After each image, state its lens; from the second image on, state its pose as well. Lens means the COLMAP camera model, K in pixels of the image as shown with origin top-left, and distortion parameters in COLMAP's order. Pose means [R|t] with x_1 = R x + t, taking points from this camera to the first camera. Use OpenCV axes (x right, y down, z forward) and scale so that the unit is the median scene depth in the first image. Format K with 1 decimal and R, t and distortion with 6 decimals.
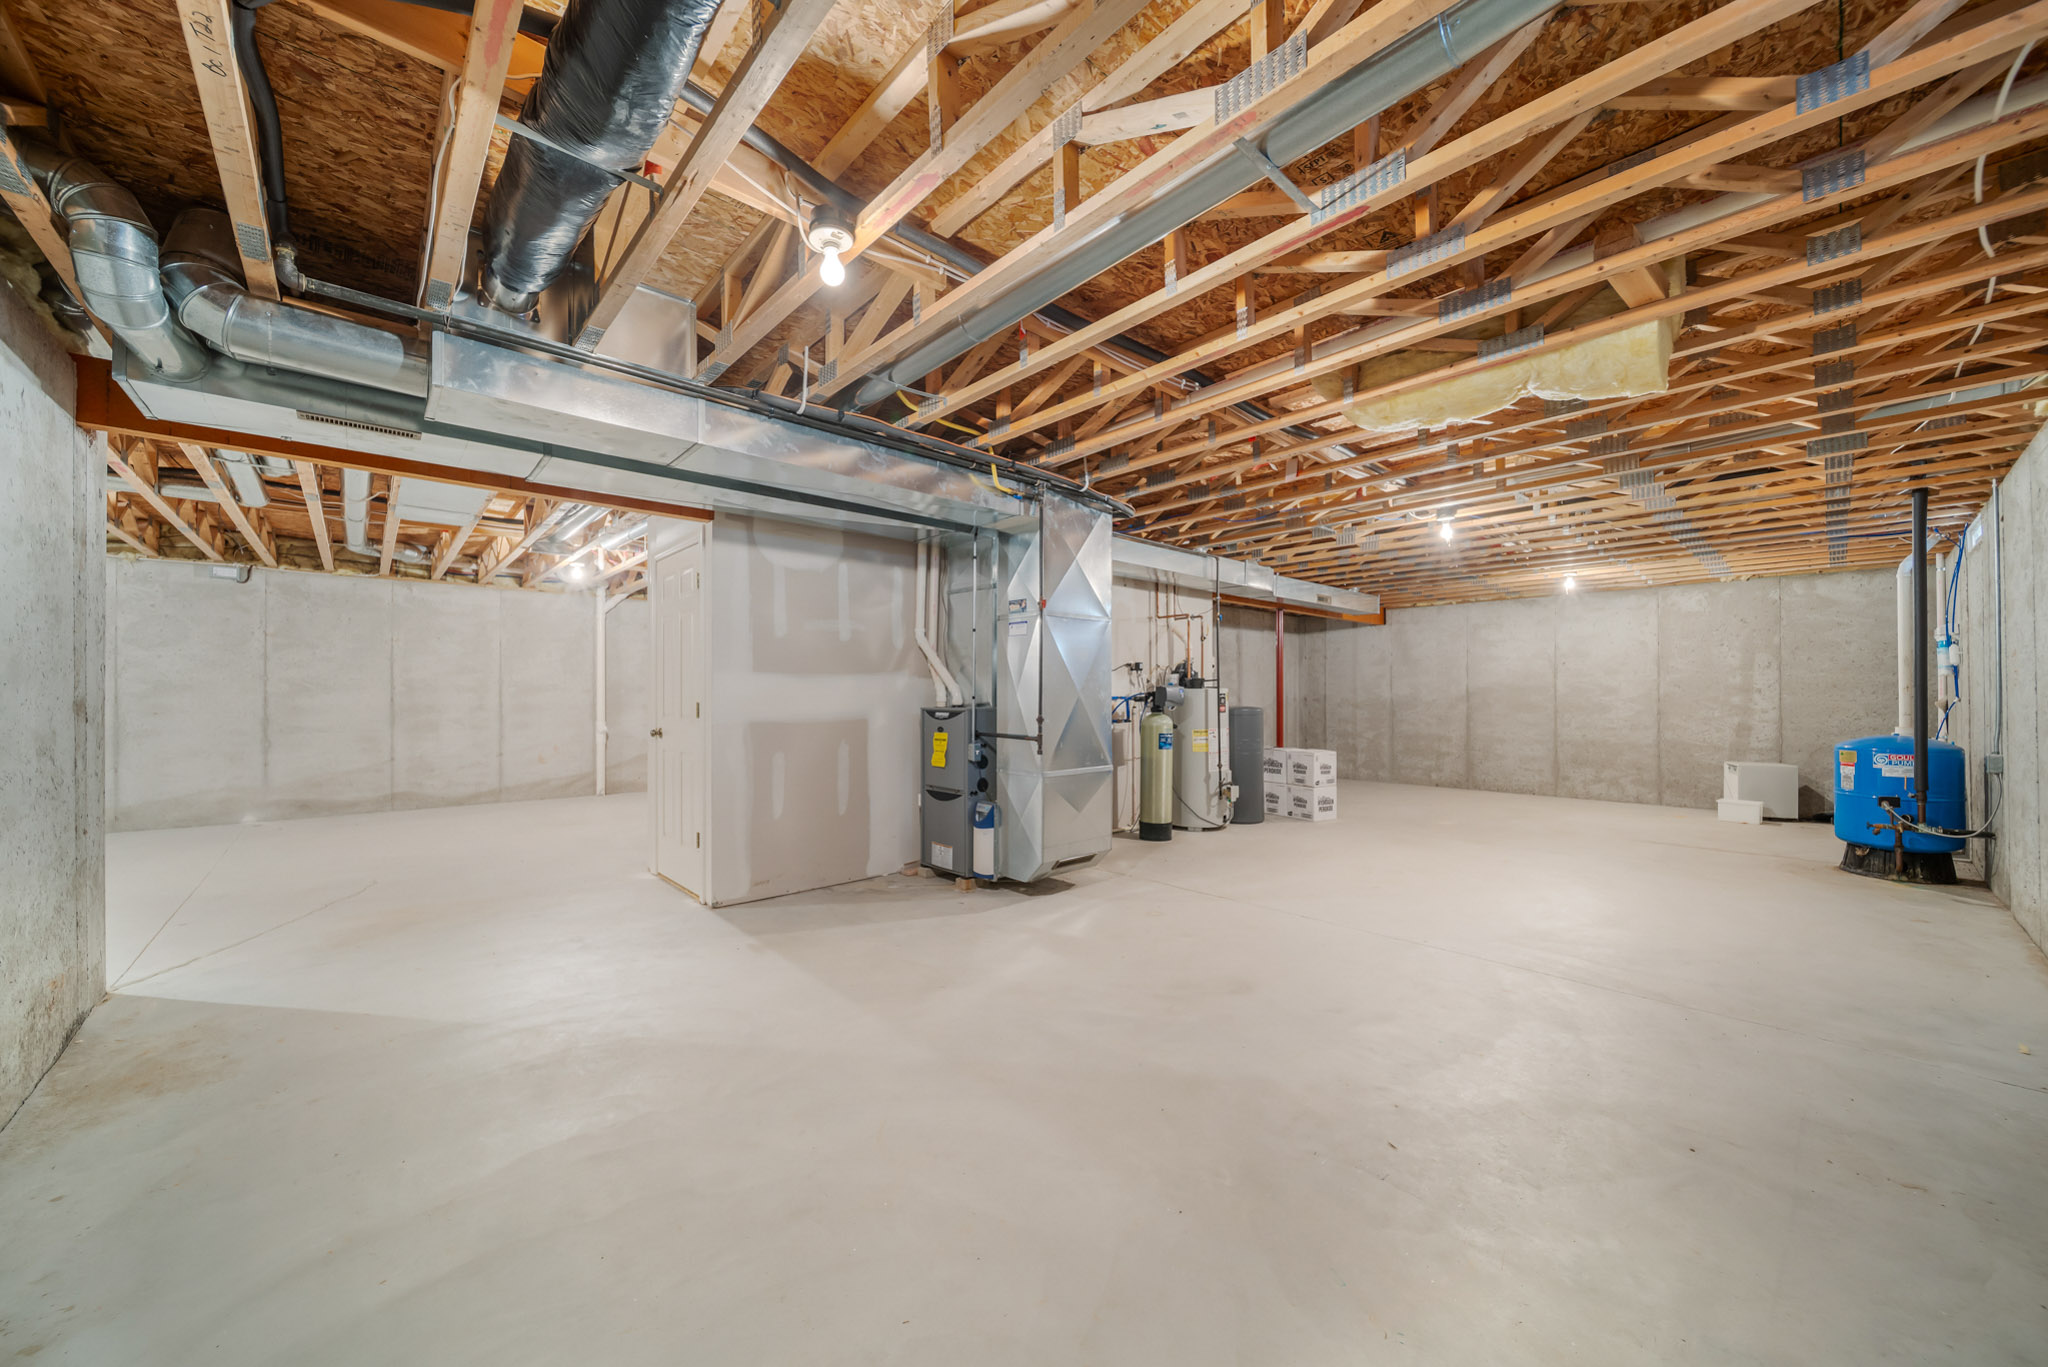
lens RADIAL K [[714.8, 0, 1025.2], [0, 714.8, 691.7], [0, 0, 1]] dist [-0.009727, -0.000757]
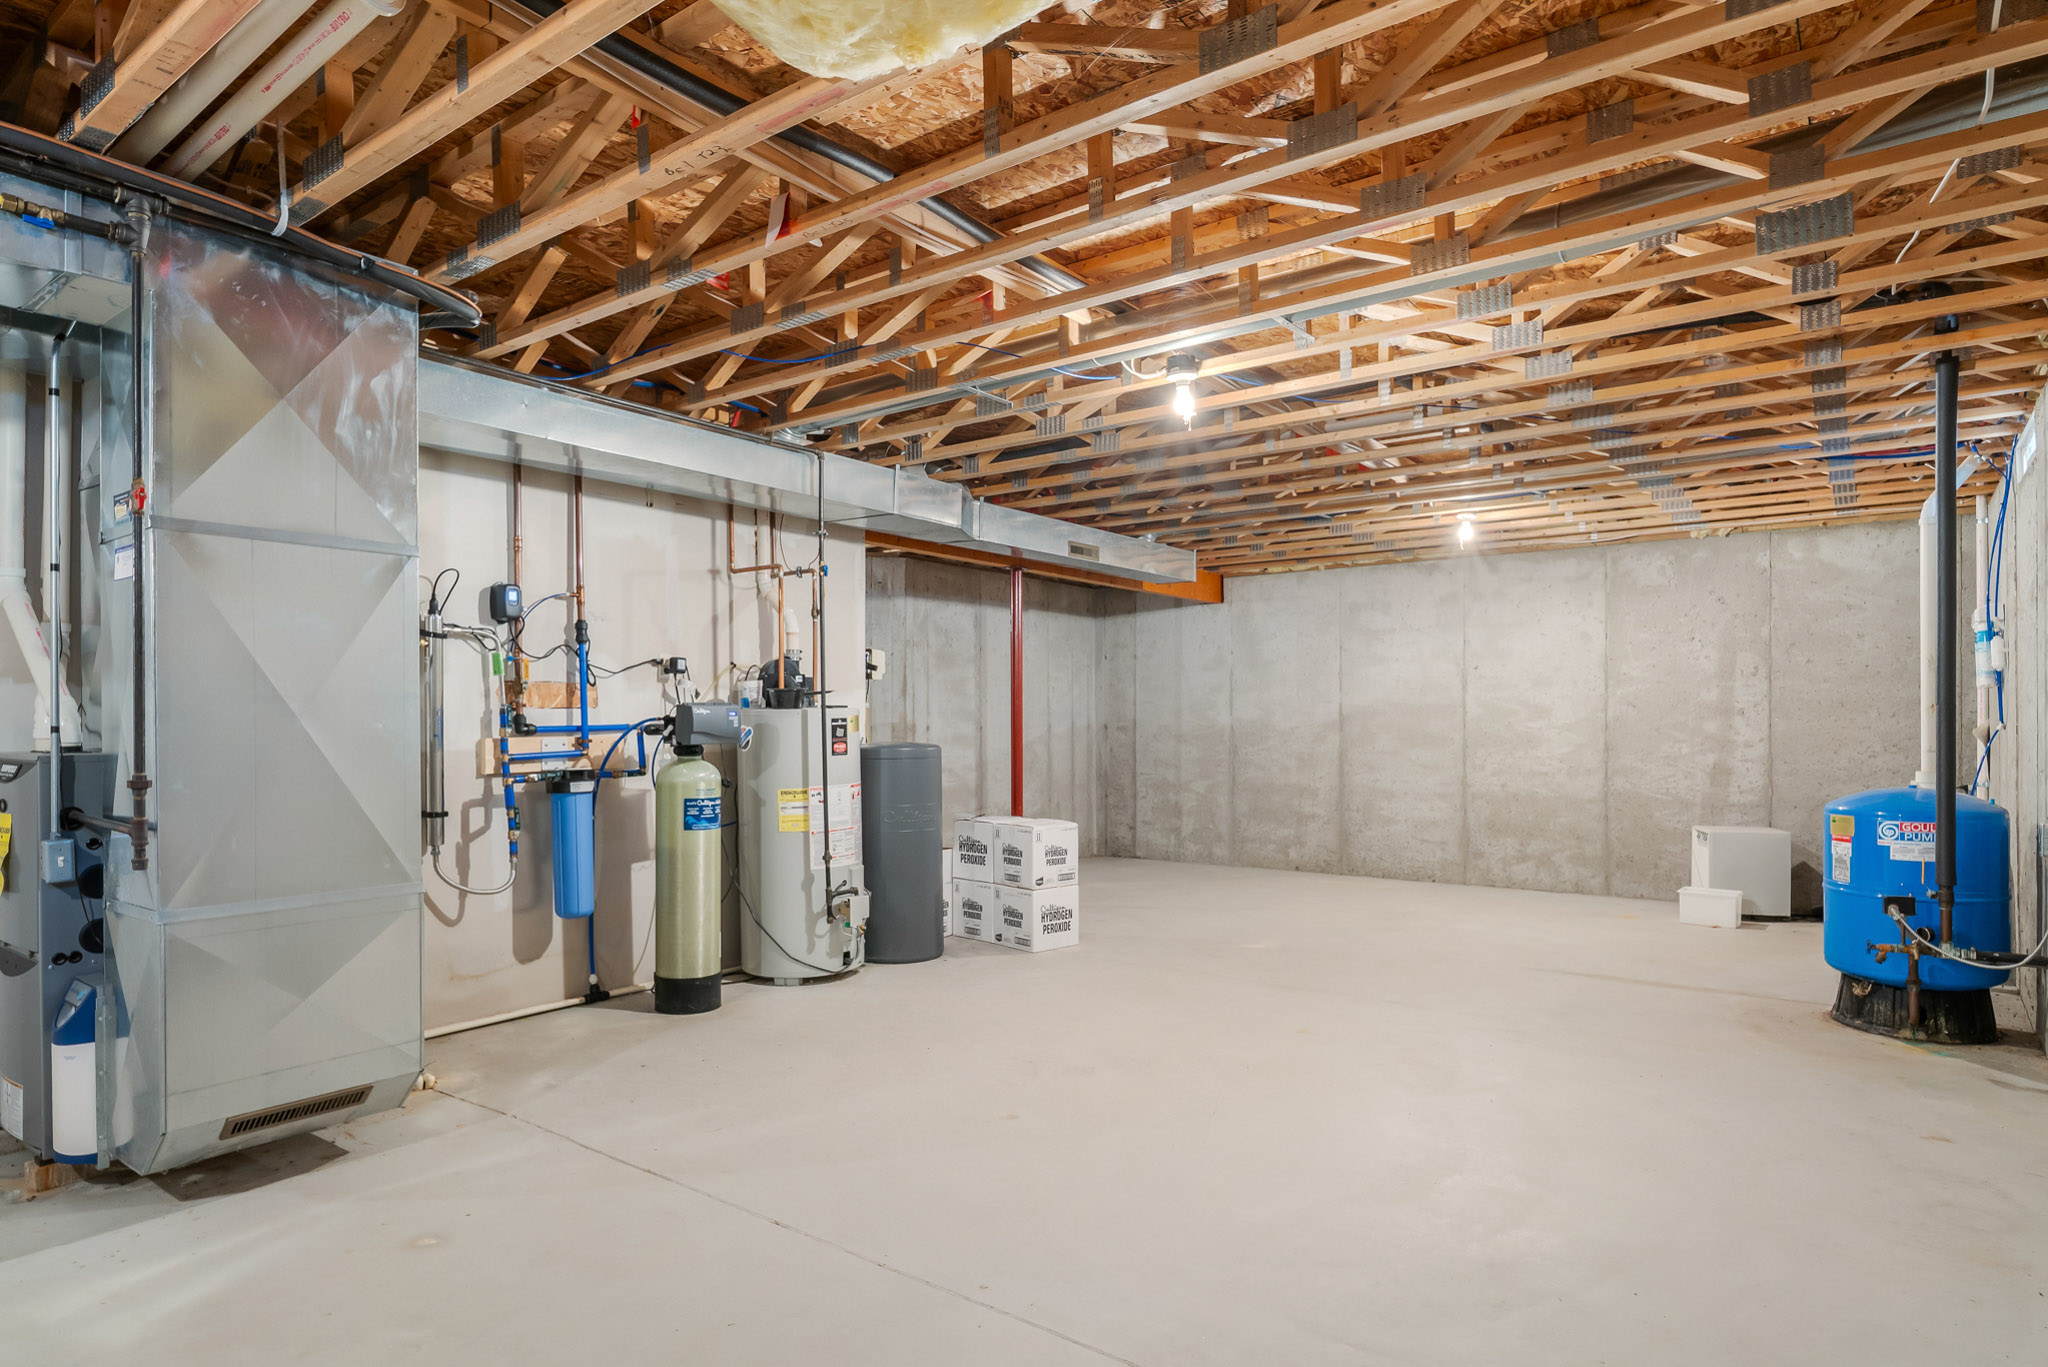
lens RADIAL K [[1102.0, 0, 1027.2], [0, 1102.0, 727.7], [0, 0, 1]] dist [-0.014238, 0.002640]
pose [[0.981054, -0.003803, 0.193698, 0.240296], [0.001703, 0.999938, 0.011006, 0.000734], [-0.193728, -0.010468, 0.980999, 0.177252]]
